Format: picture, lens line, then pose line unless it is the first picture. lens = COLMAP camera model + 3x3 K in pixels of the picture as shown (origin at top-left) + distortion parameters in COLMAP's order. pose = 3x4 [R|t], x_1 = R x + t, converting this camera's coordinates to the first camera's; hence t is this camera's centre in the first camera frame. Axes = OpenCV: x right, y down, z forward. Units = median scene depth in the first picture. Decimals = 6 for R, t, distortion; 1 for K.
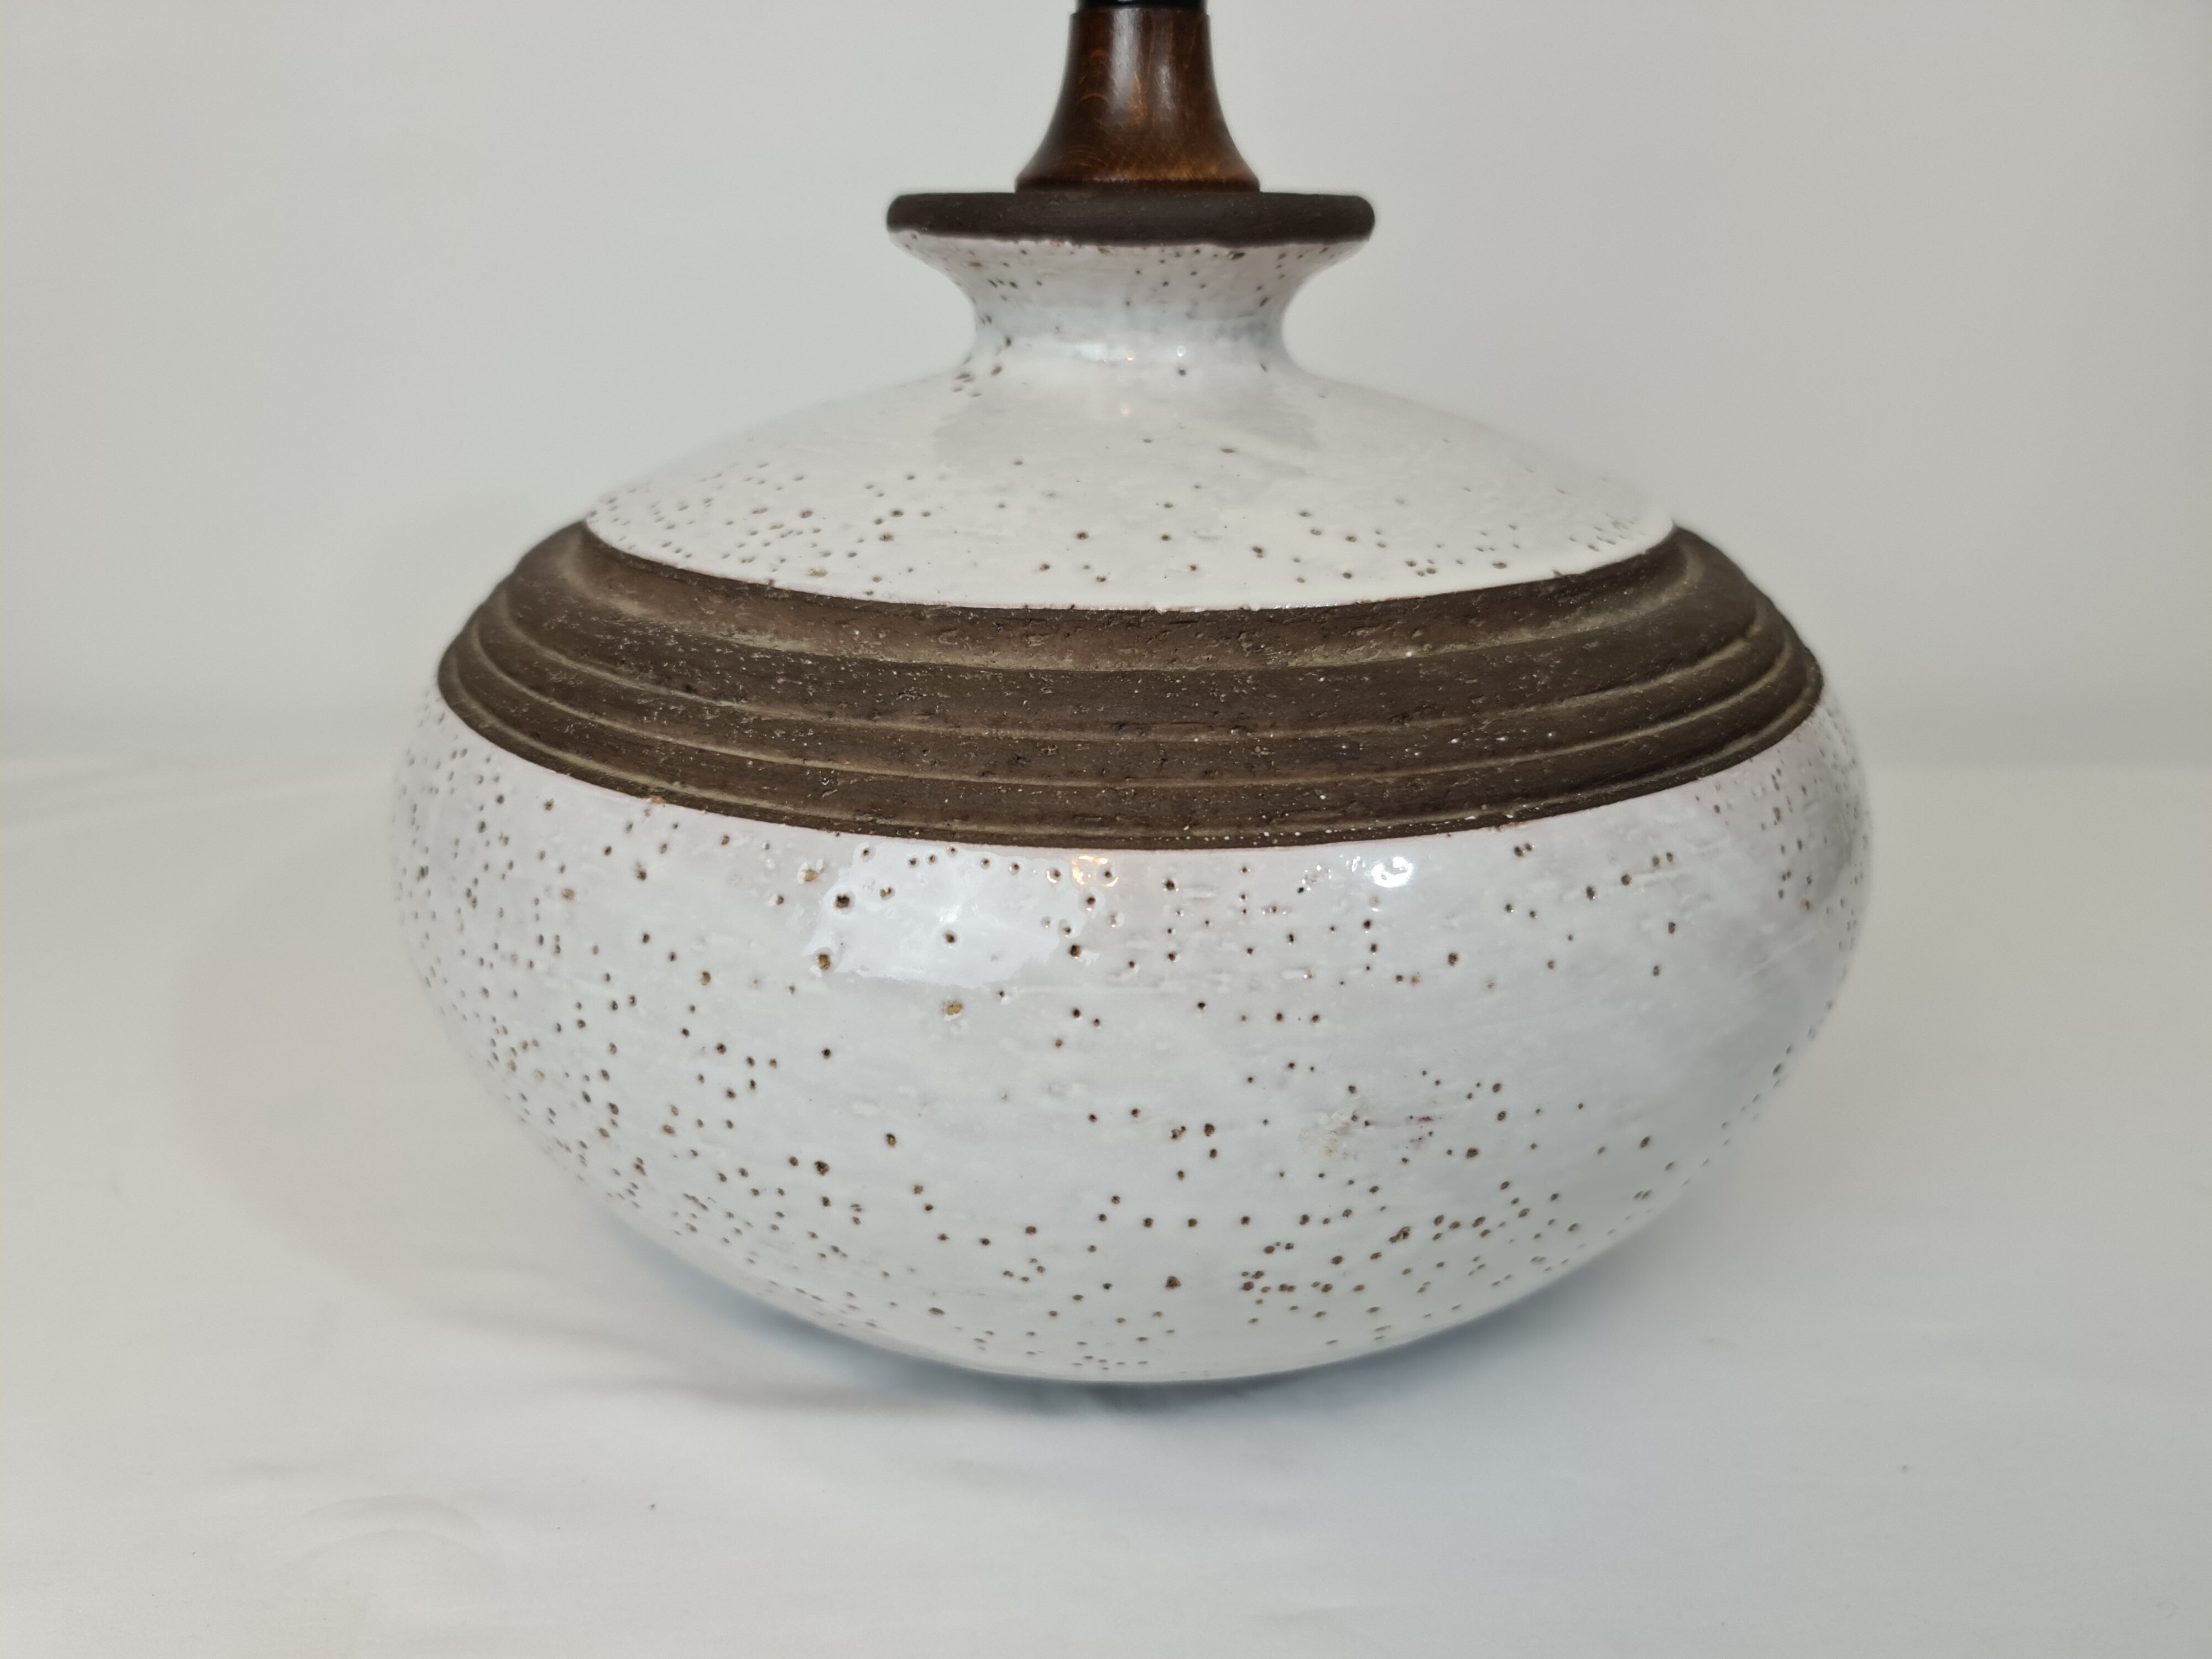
lens RADIAL K [[1625.1, 0, 1076.3], [0, 1625.1, 834.1], [0, 0, 1]] dist [-0.011676, -0.002570]
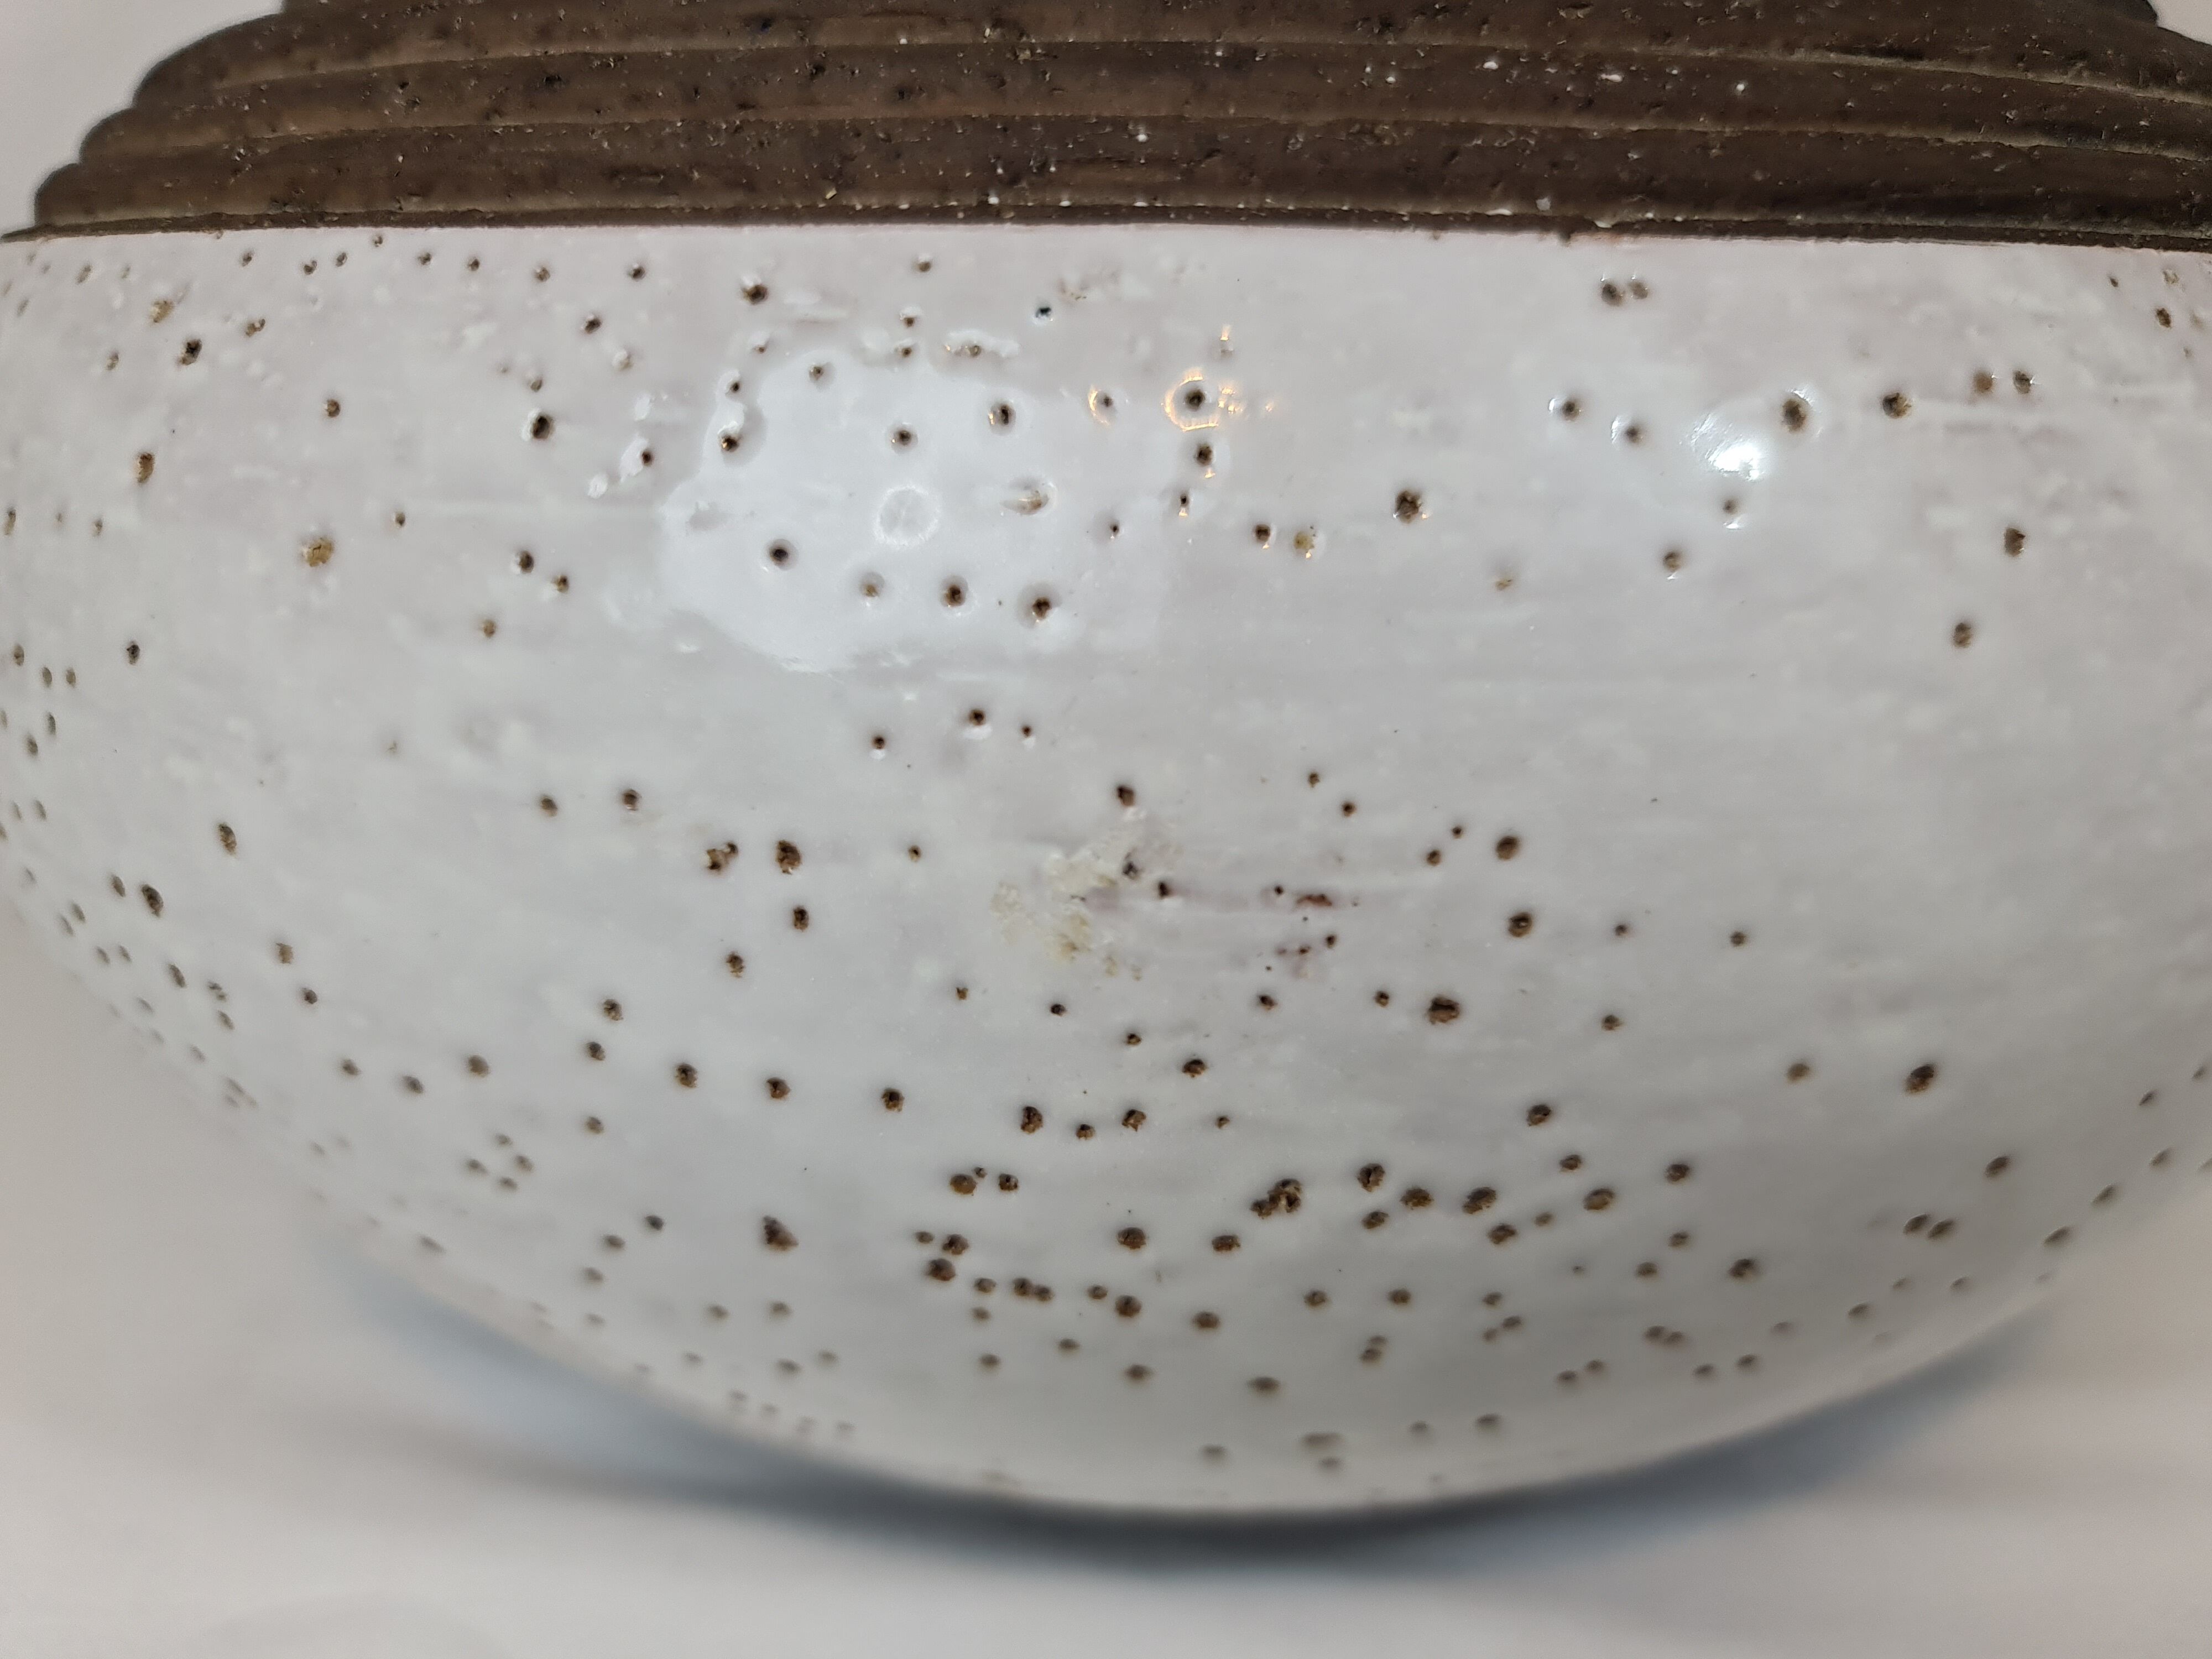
lens RADIAL K [[1765.5, 0, 1113.3], [0, 1765.5, 859.7], [0, 0, 1]] dist [-0.120329, 0.128167]
pose [[0.967294, 0.088453, -0.237734, 0.262731], [-0.102108, 0.993722, -0.045726, 0.185736], [0.232197, 0.068505, 0.970253, 0.539308]]
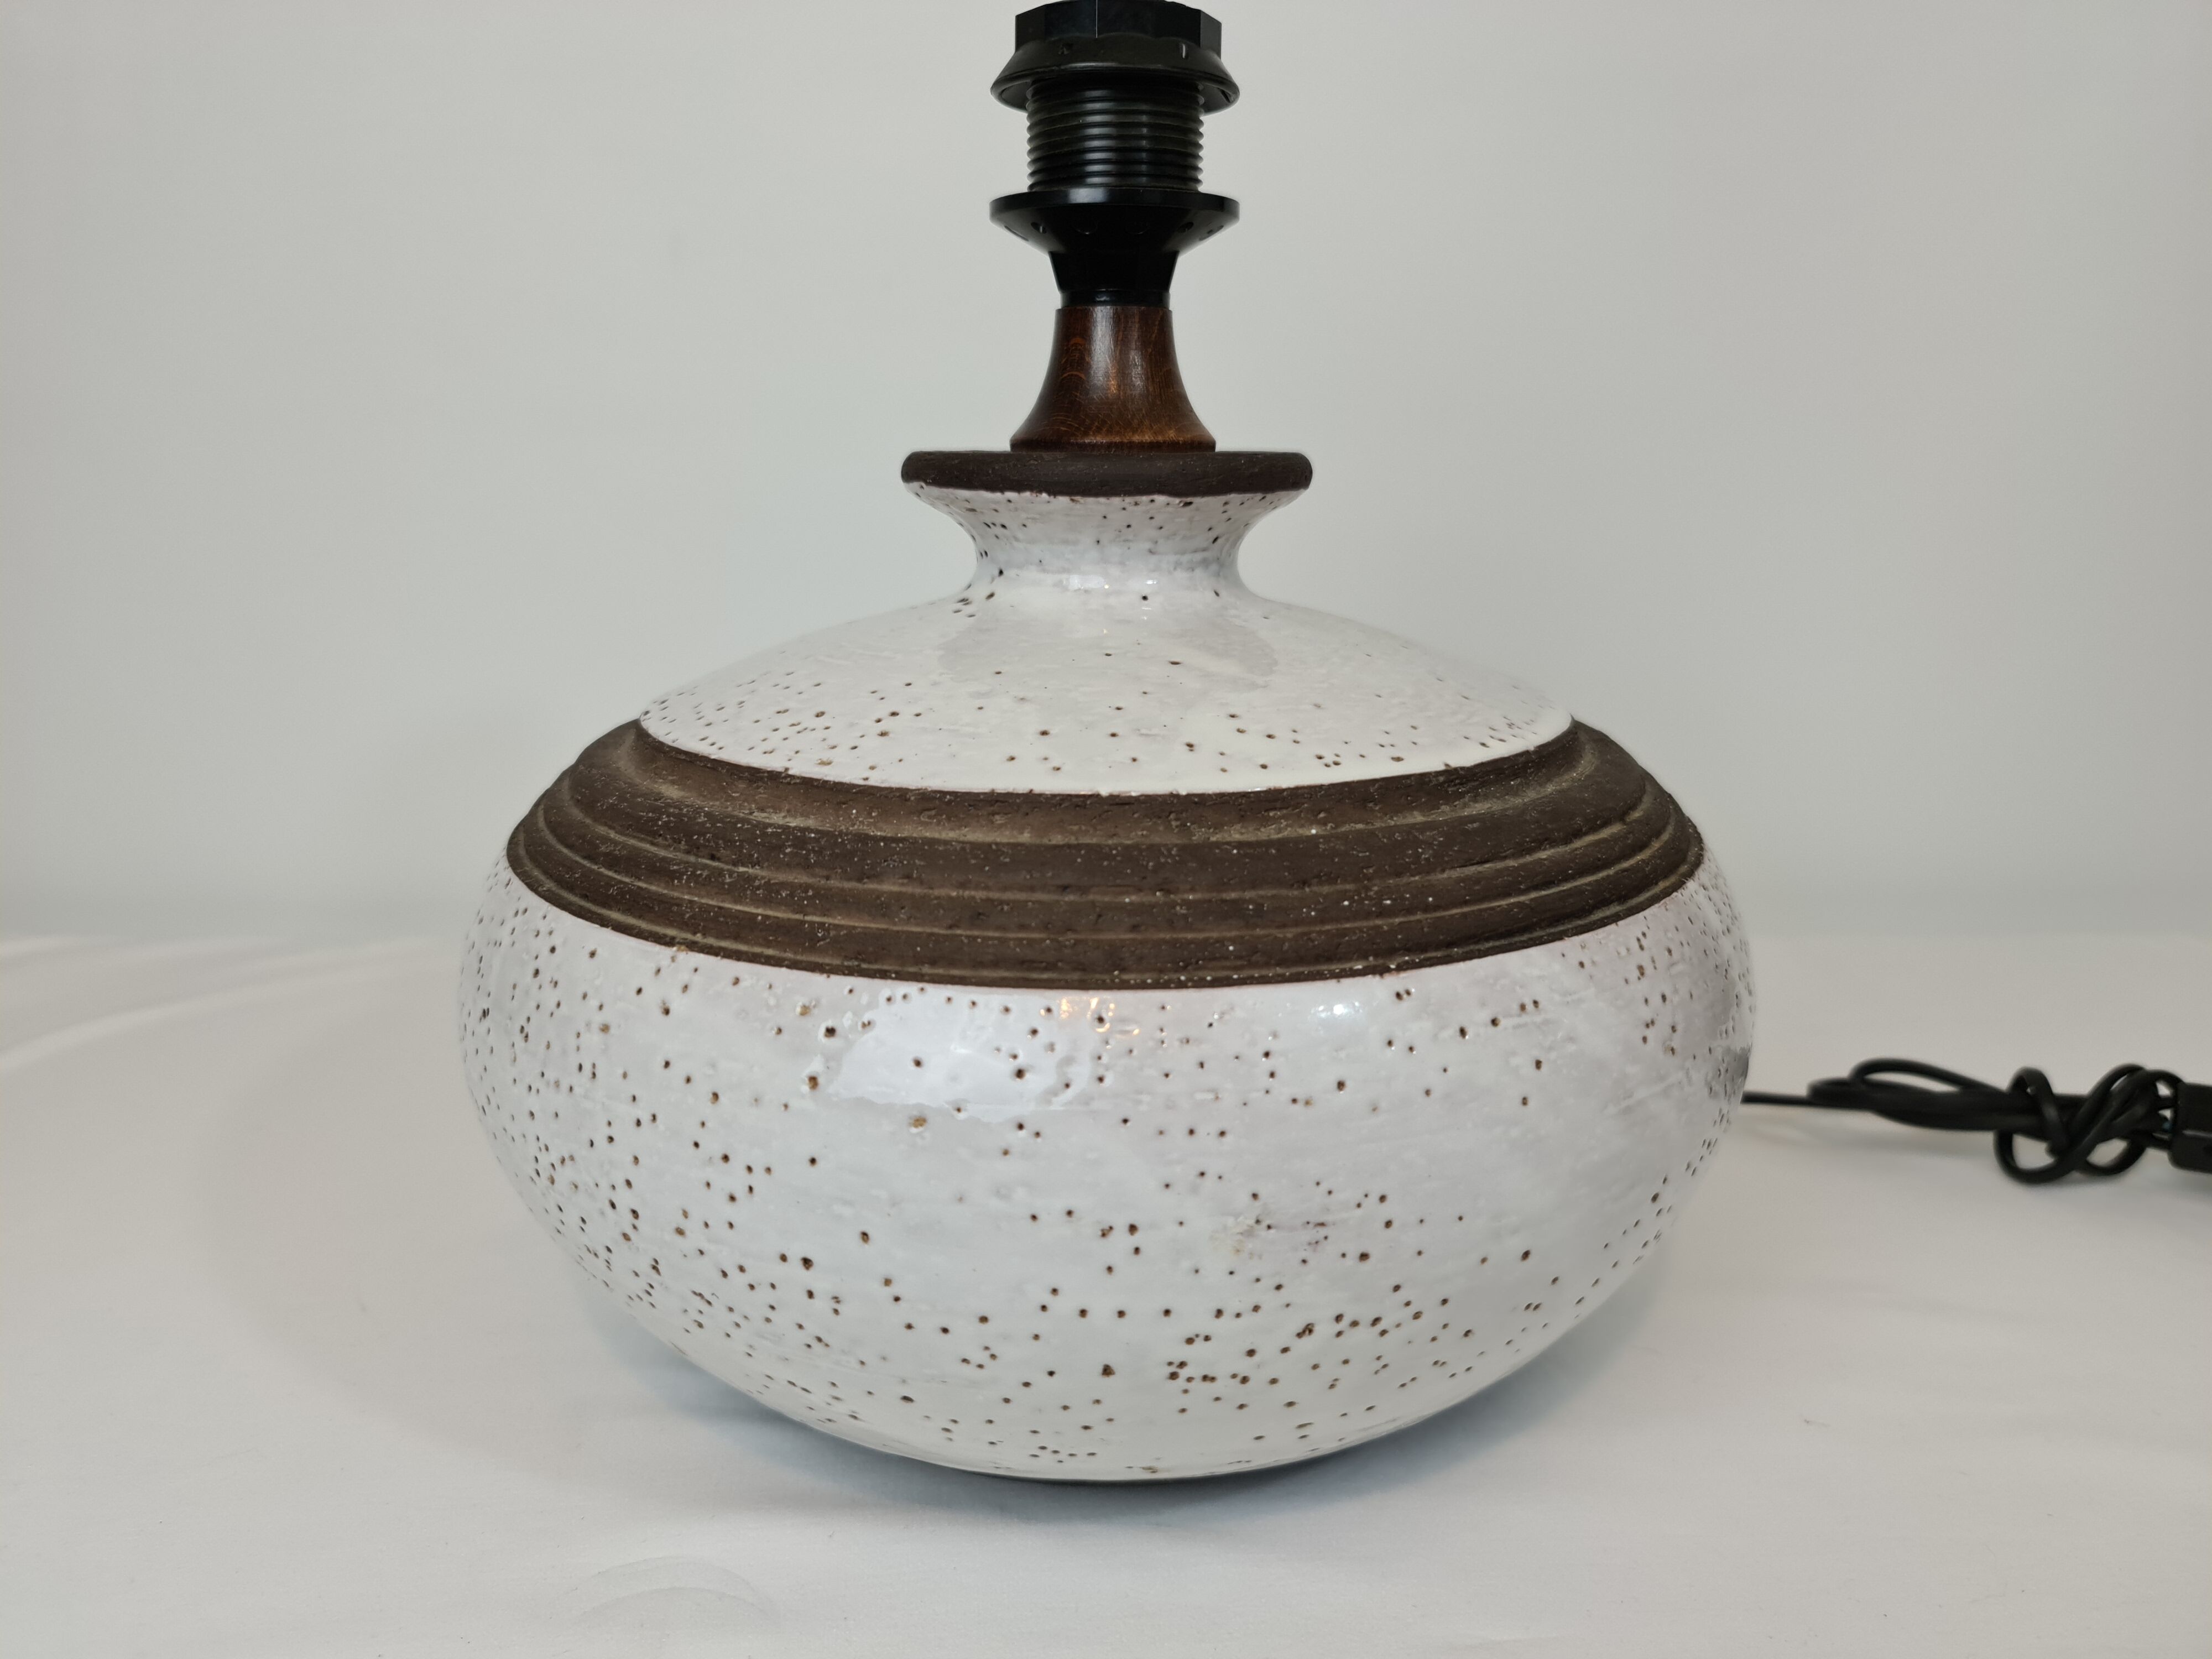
lens RADIAL K [[1611.6, 0, 1106.0], [0, 1611.6, 829.5], [0, 0, 1]] dist [0.004514, -0.004137]
pose [[0.999672, 0.005679, -0.024968, 0.085382], [-0.008760, 0.992107, -0.125085, 0.038577], [0.024060, 0.125263, 0.991832, -0.186421]]
